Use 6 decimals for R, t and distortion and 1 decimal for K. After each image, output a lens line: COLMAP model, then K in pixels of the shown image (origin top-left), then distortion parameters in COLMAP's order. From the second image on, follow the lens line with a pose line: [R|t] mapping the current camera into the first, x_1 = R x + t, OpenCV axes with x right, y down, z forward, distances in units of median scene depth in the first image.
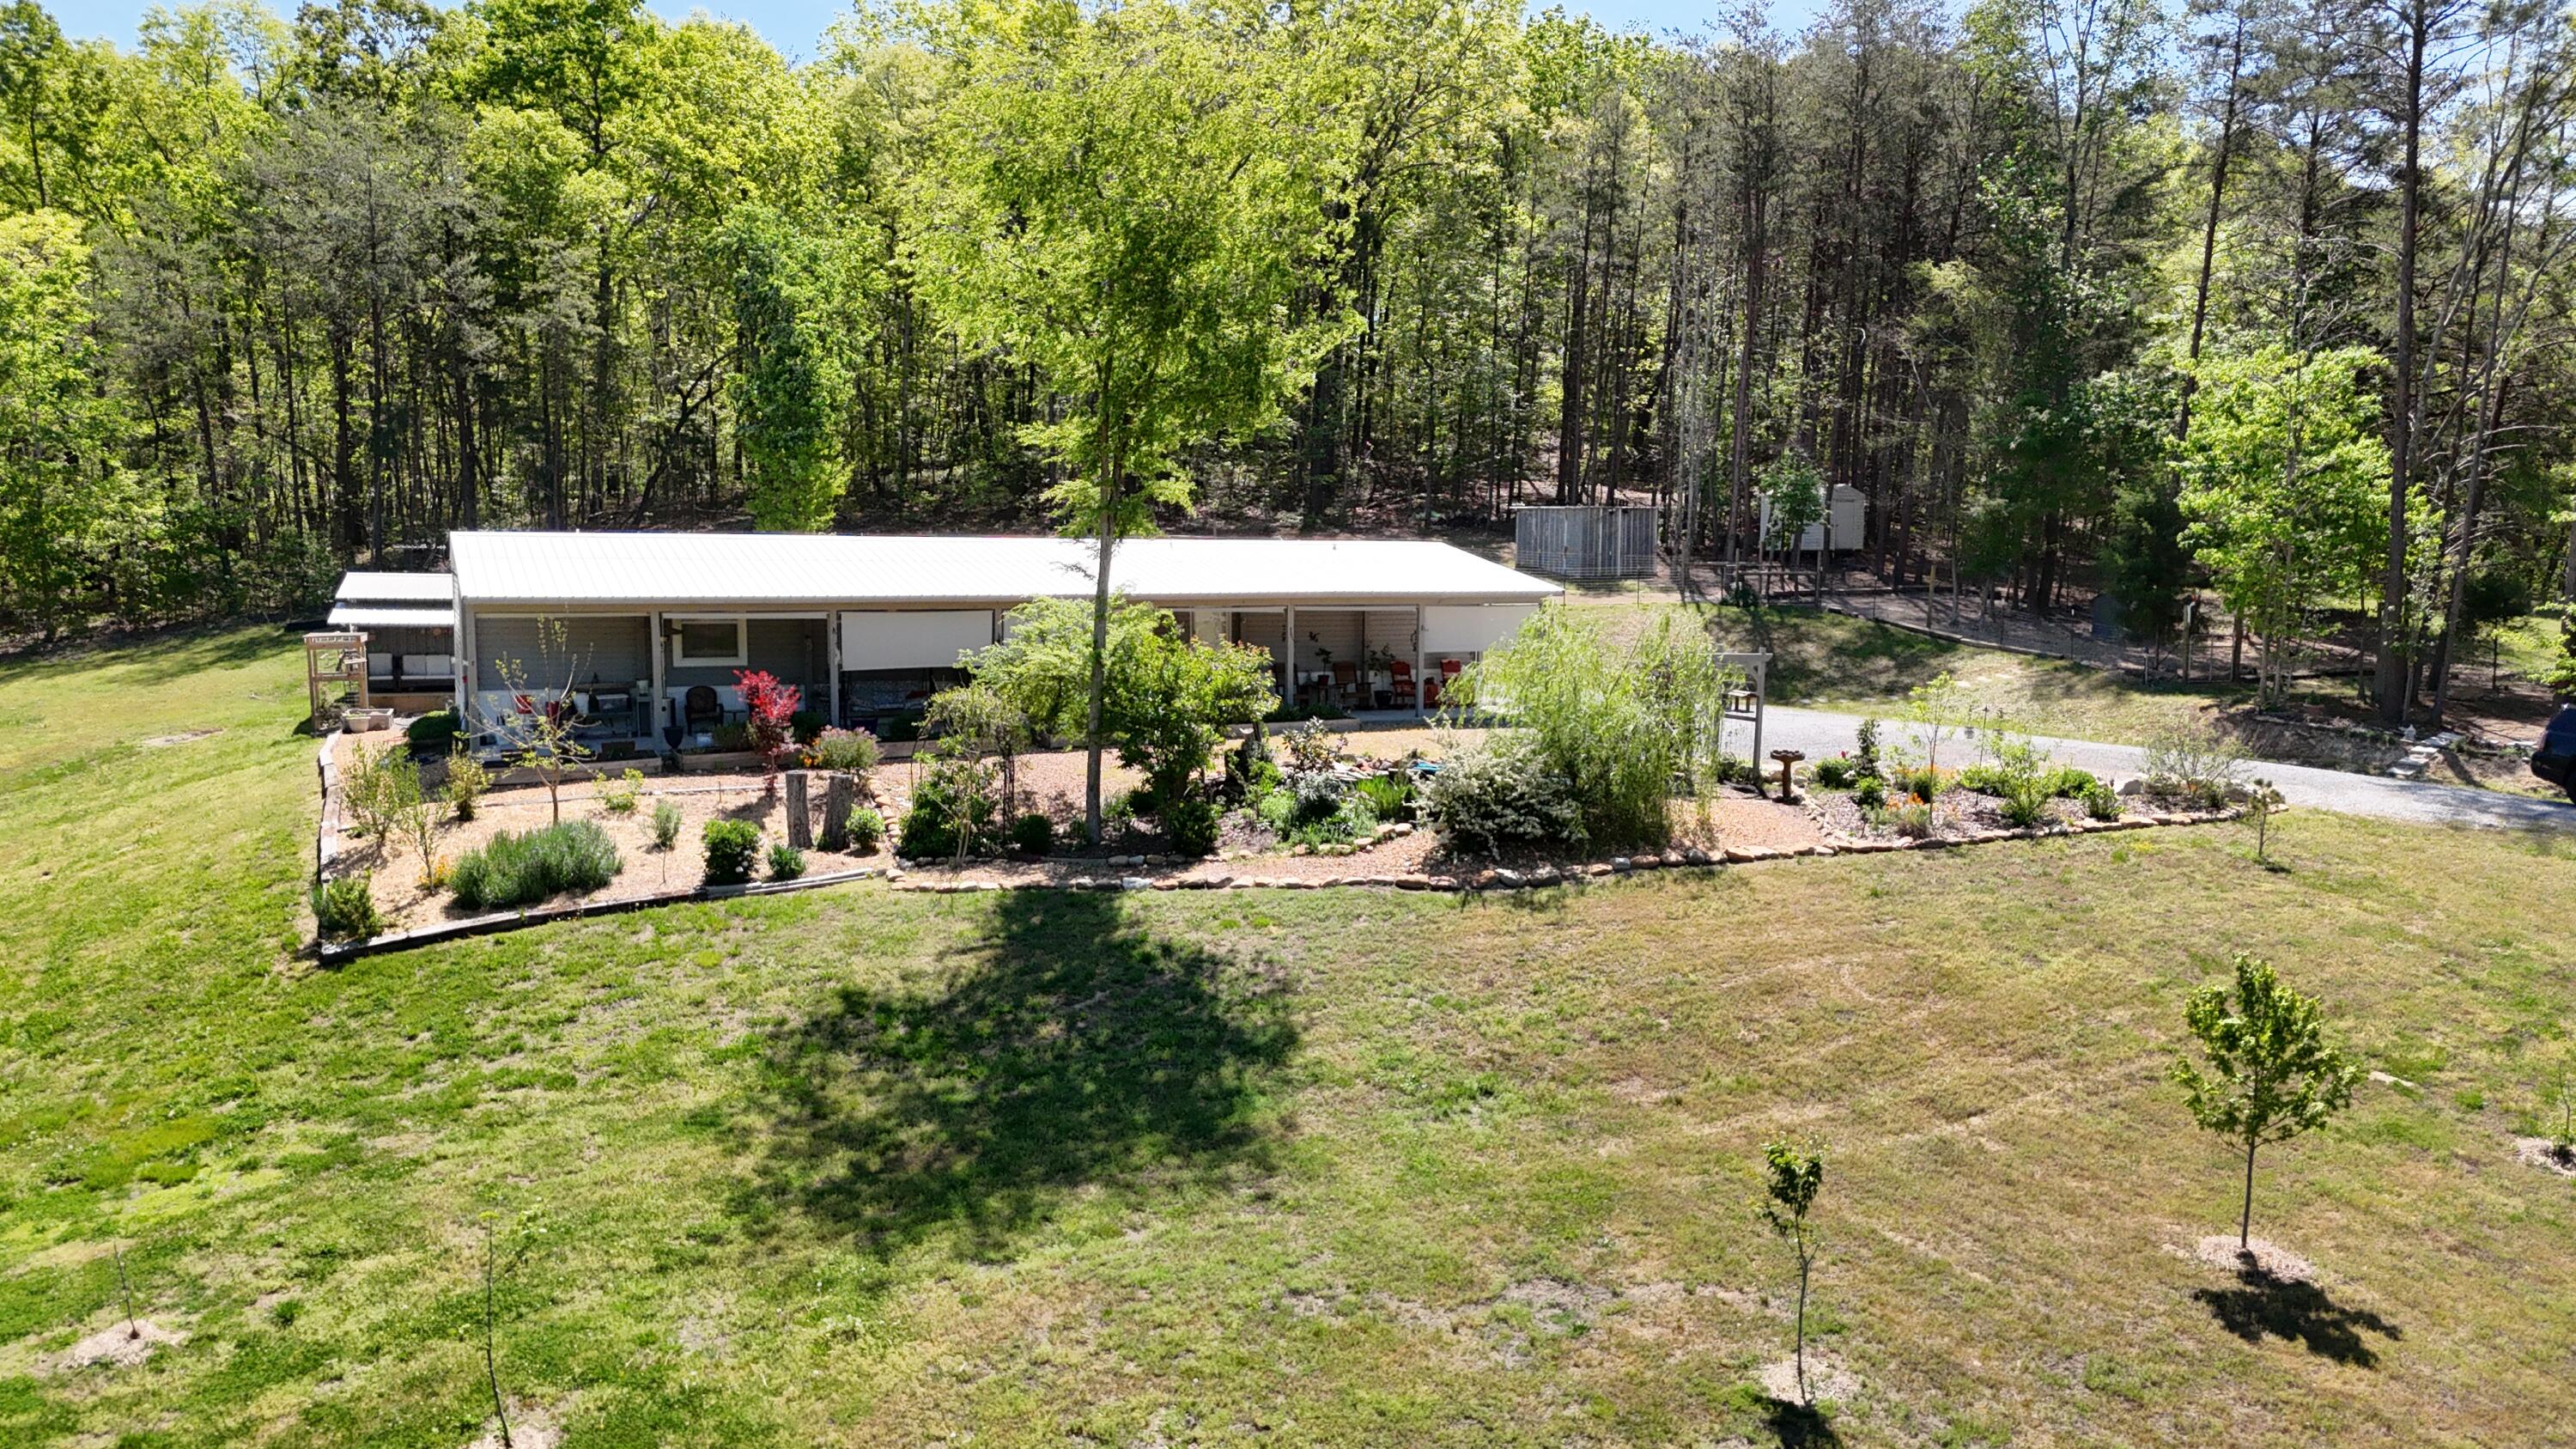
lens RADIAL K [[1878.1, 0, 1274.0], [0, 1878.1, 747.5], [0, 0, 1]] dist [0.047002, -0.026603]
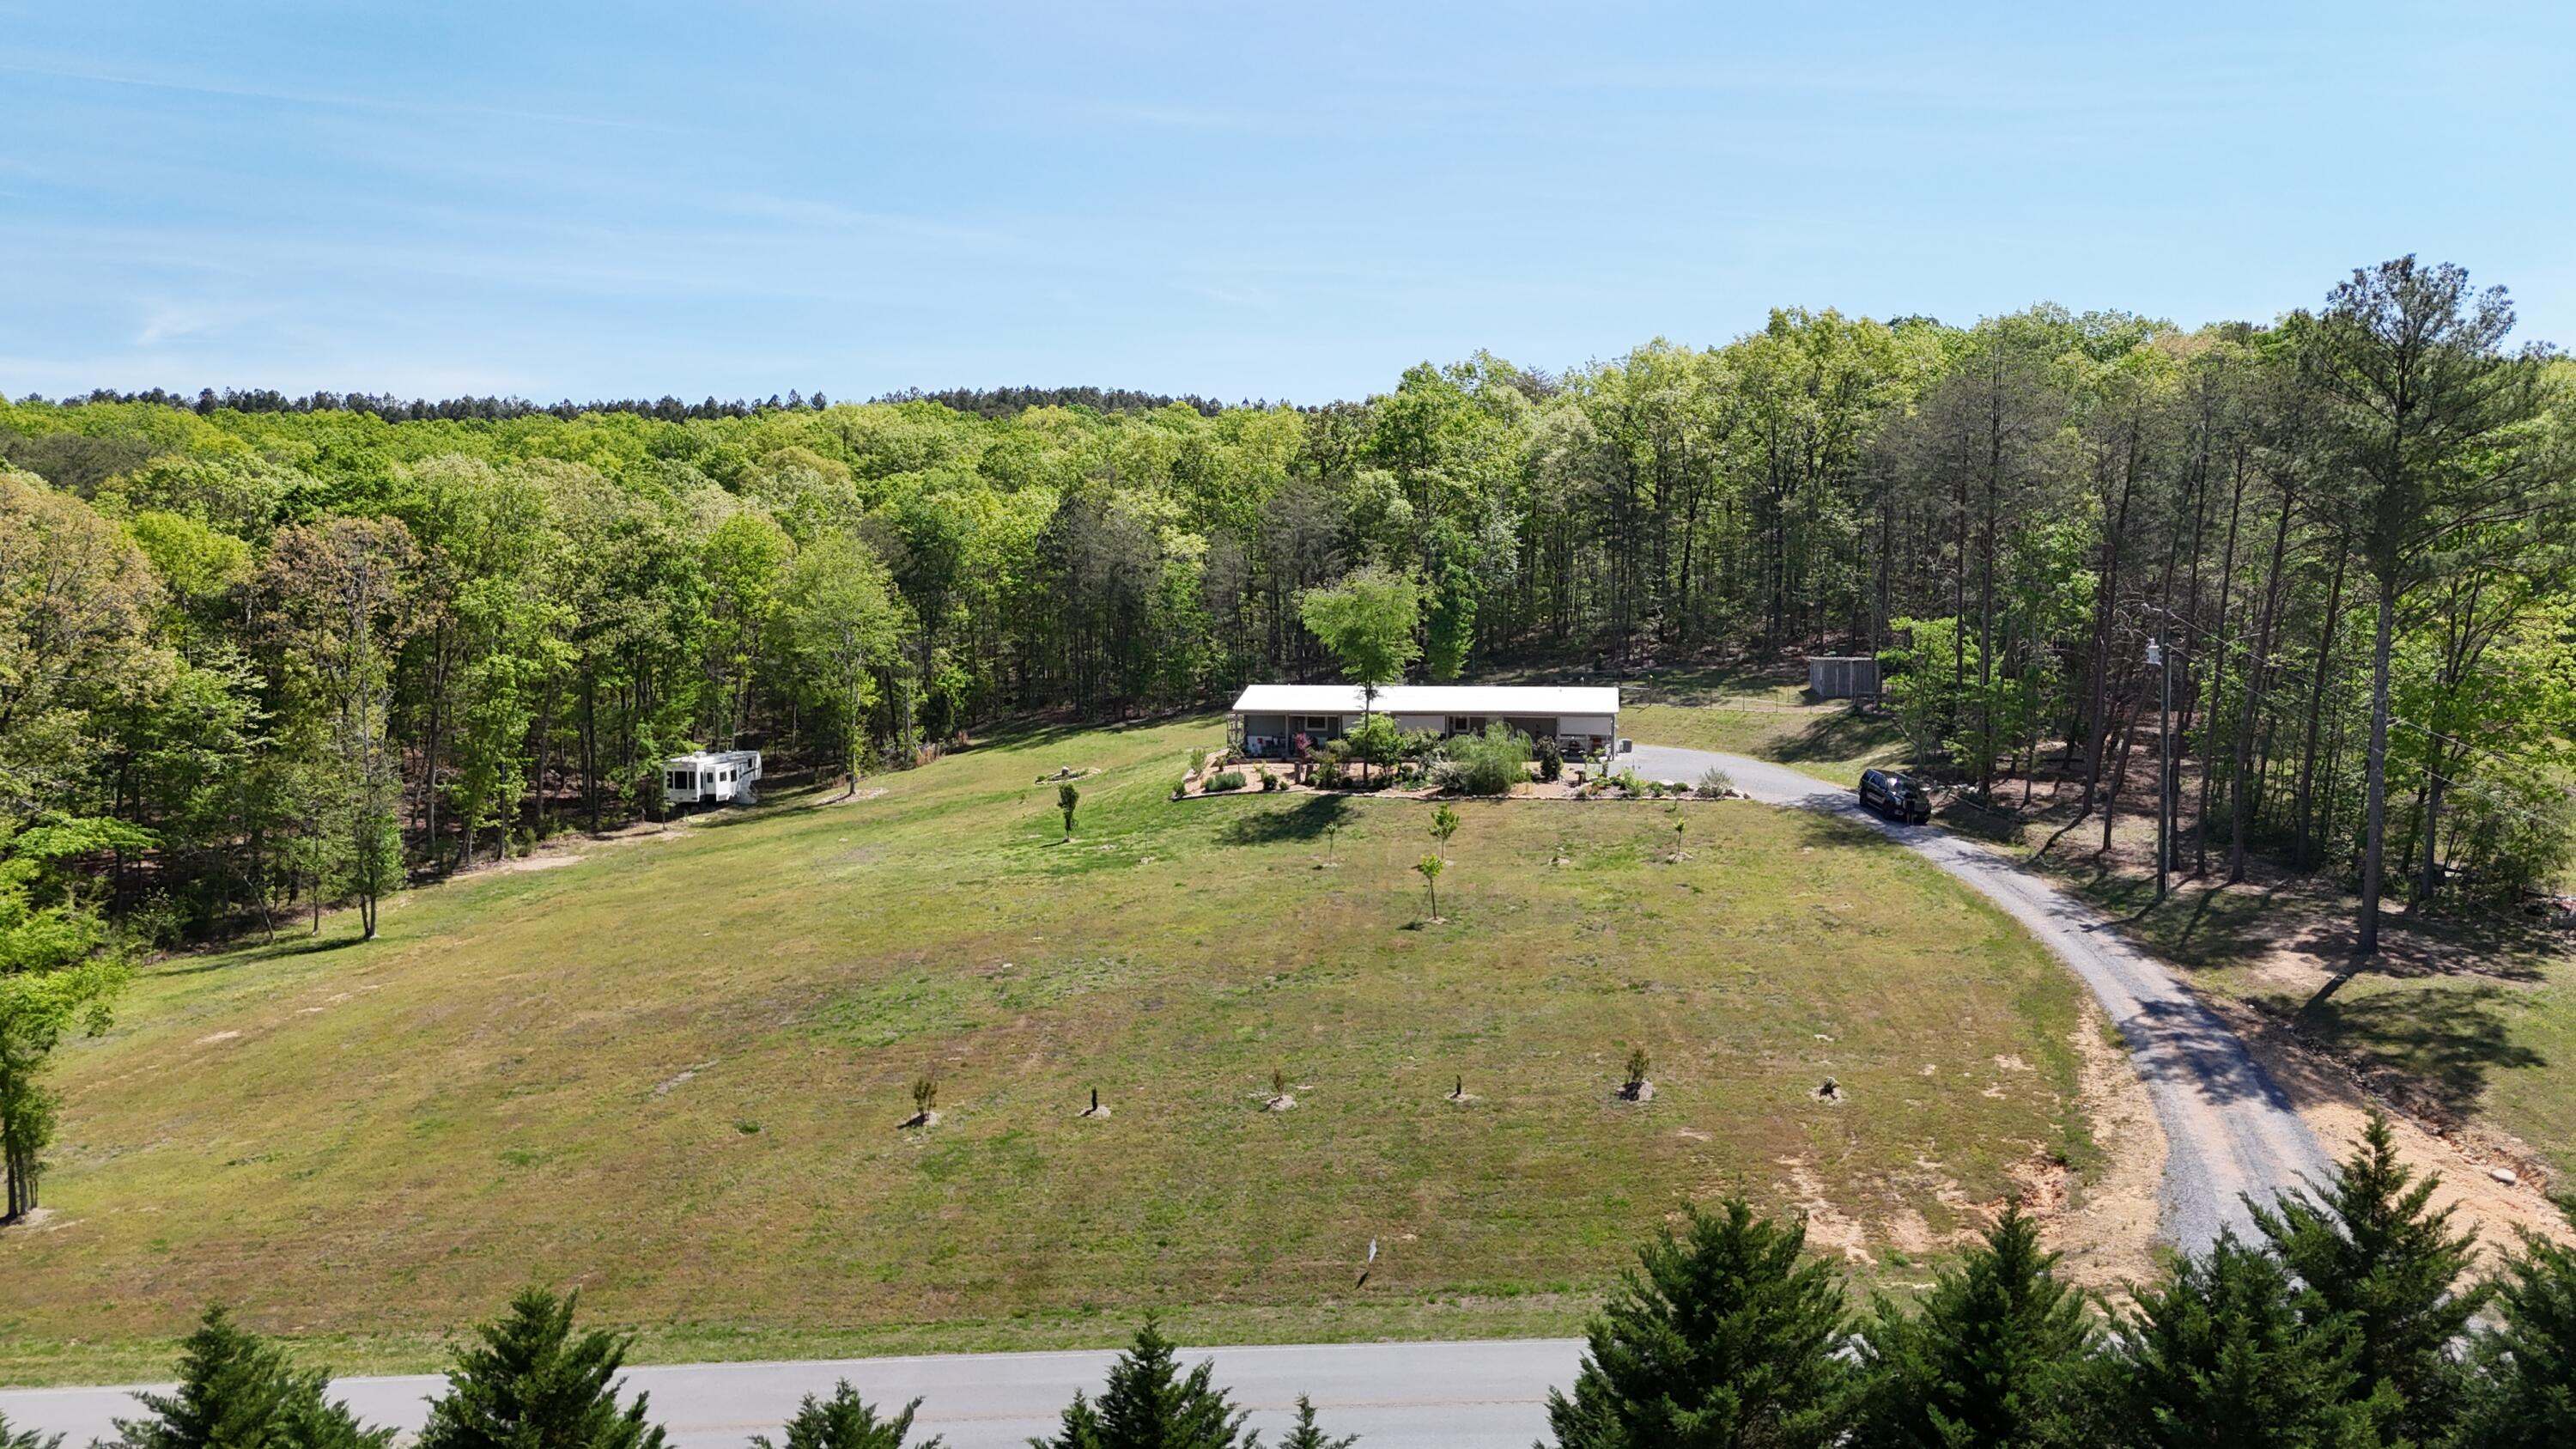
lens RADIAL K [[1878.1, 0, 1284.7], [0, 1878.1, 724.9], [0, 0, 1]] dist [0.047002, -0.026603]
pose [[0.834748, 0.033008, -0.549643, 1.938921], [-0.059217, 0.997794, -0.030013, 0.060240], [0.547439, 0.057601, 0.834861, -2.264730]]
